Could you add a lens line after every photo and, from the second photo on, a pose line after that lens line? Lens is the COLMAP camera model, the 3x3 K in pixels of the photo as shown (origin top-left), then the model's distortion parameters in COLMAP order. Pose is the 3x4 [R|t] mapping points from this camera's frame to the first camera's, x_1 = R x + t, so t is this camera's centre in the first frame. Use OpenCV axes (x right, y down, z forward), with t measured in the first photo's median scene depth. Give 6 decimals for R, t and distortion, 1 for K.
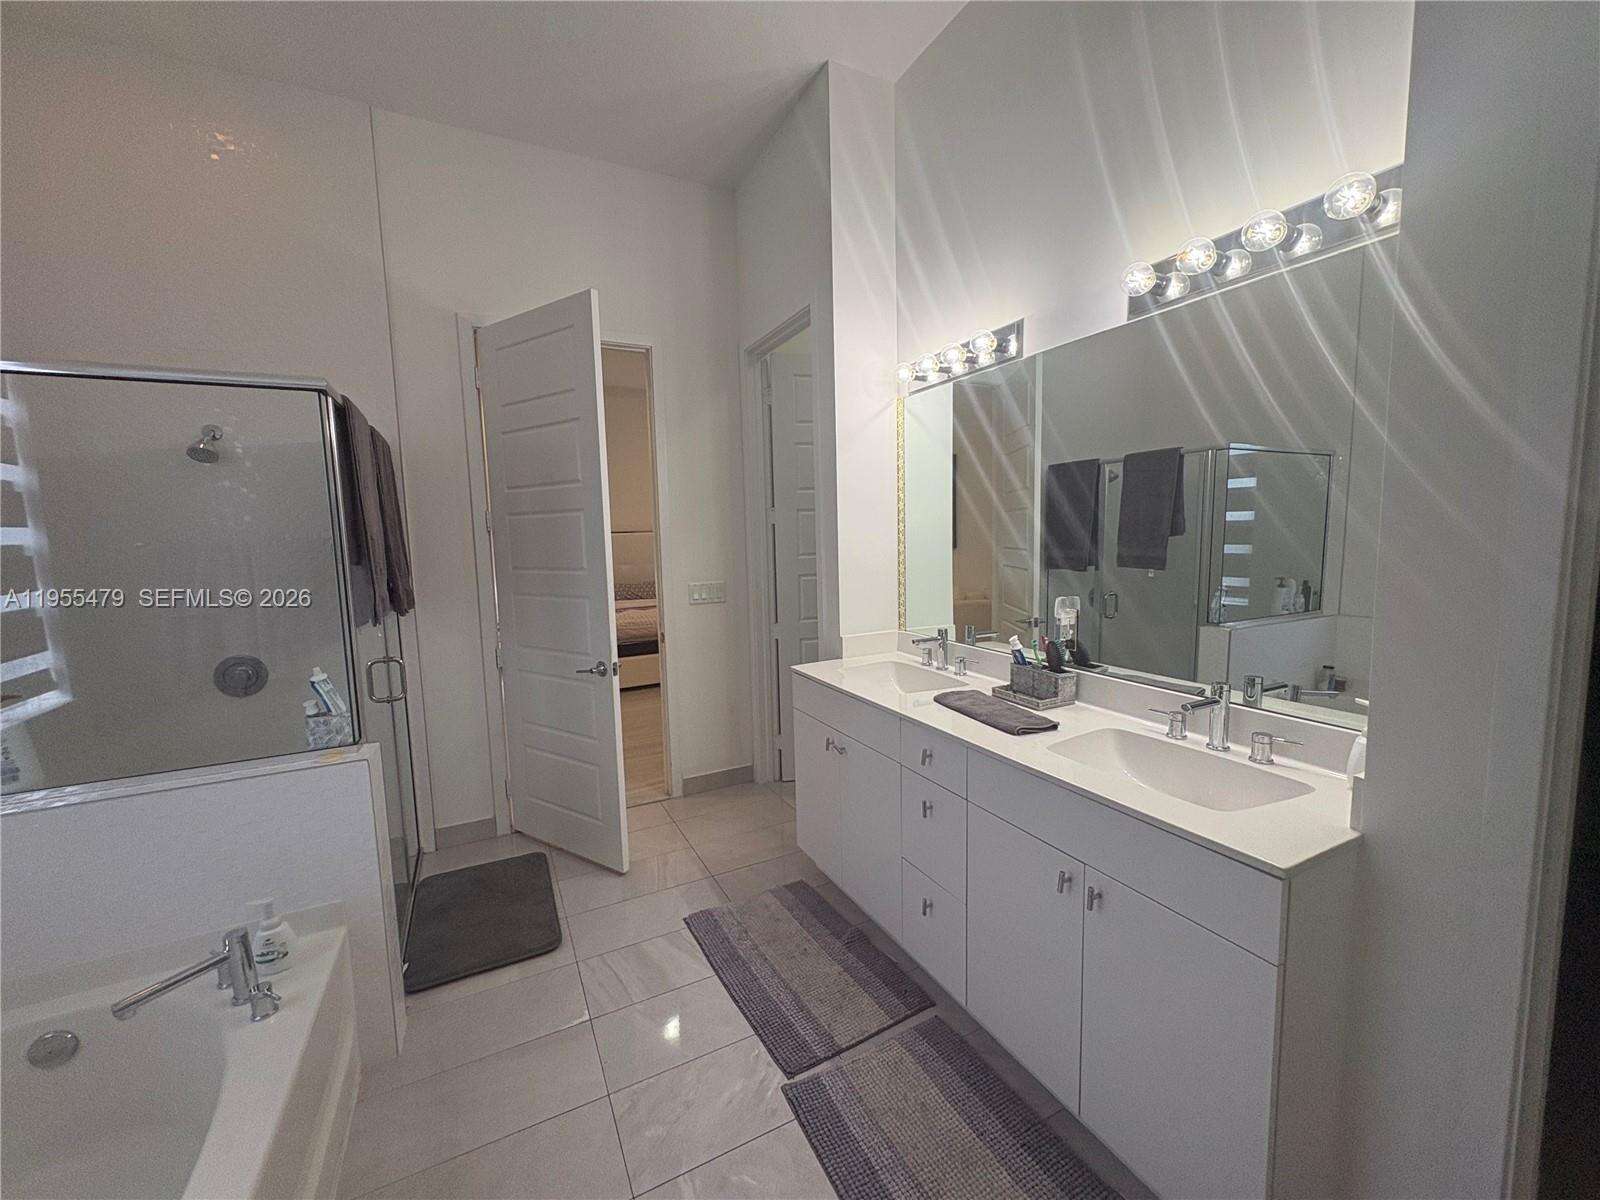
lens RADIAL K [[644.0, 0, 798.8], [0, 644.0, 595.1], [0, 0, 1]] dist [0.007777, -0.000049]
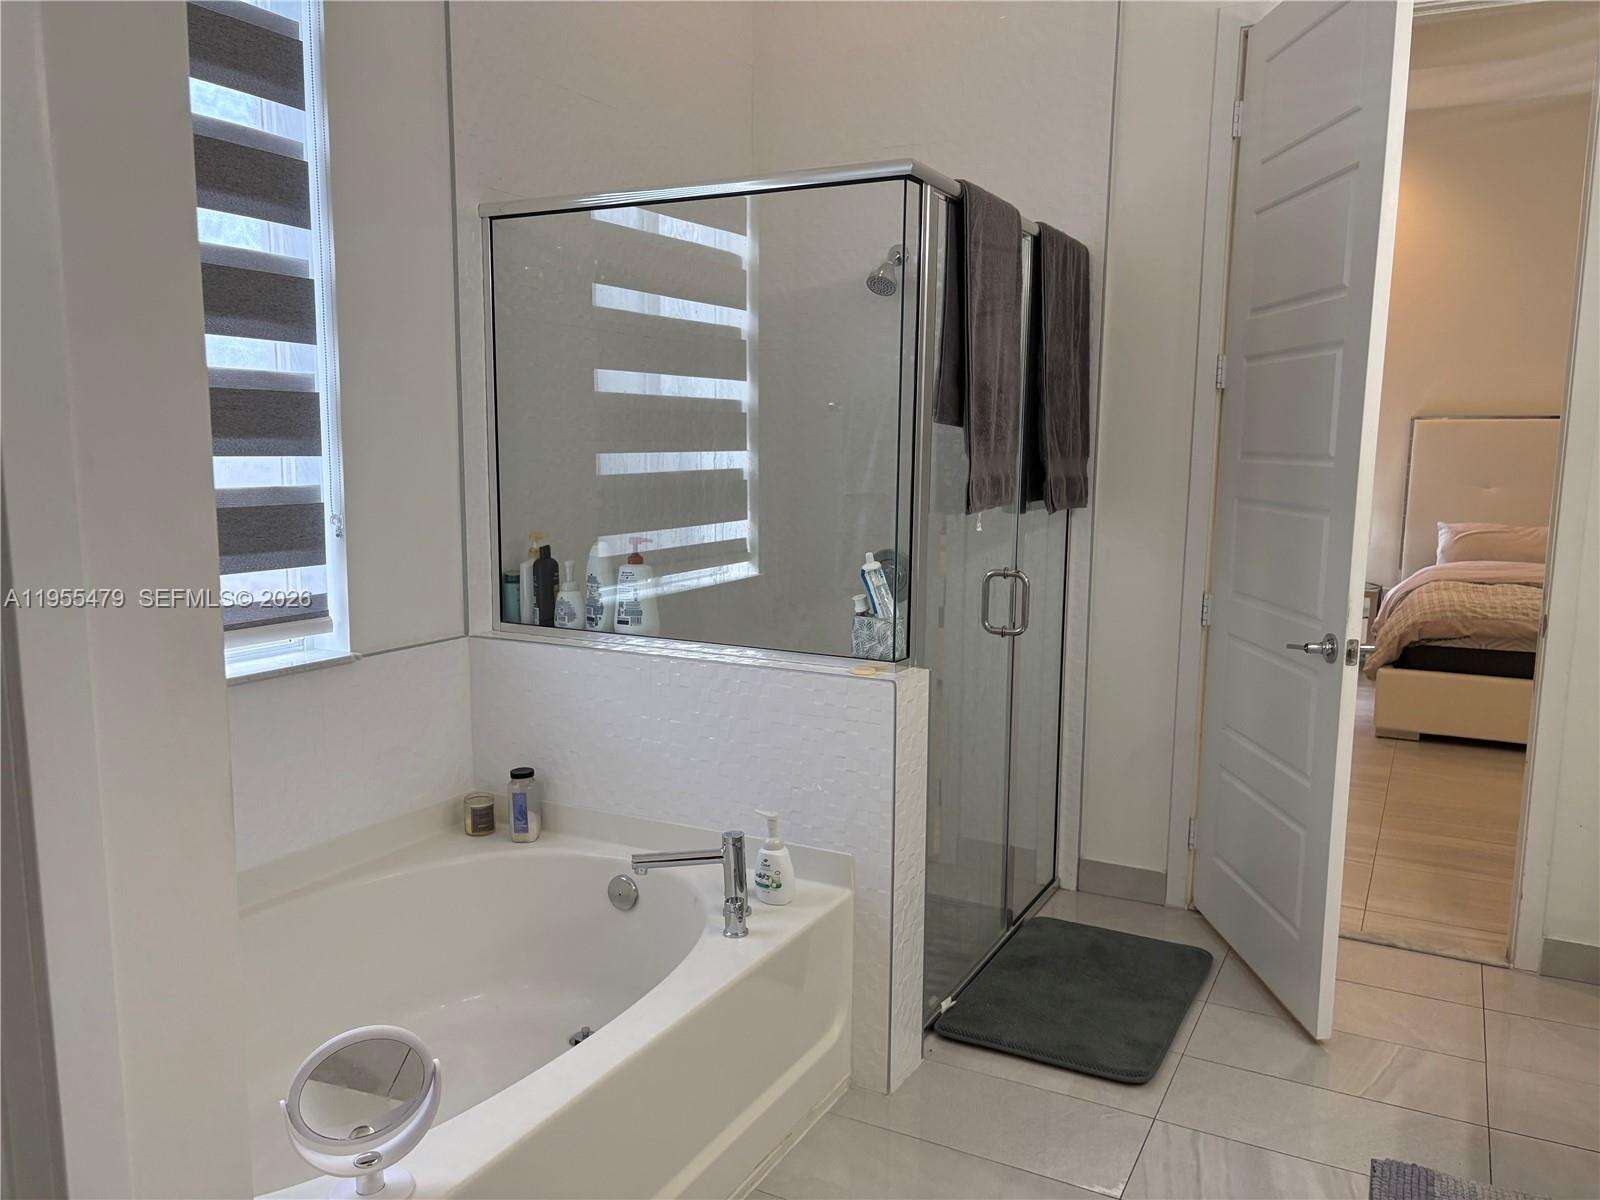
lens RADIAL K [[1222.9, 0, 800.0], [0, 1222.9, 600.0], [0, 0, 1]] dist [0.075941, -0.081977]
pose [[0.579622, 0.139388, -0.802876, 0.276828], [-0.106389, 0.989773, 0.095031, 0.028812], [0.807911, 0.030335, 0.588524, 0.061867]]
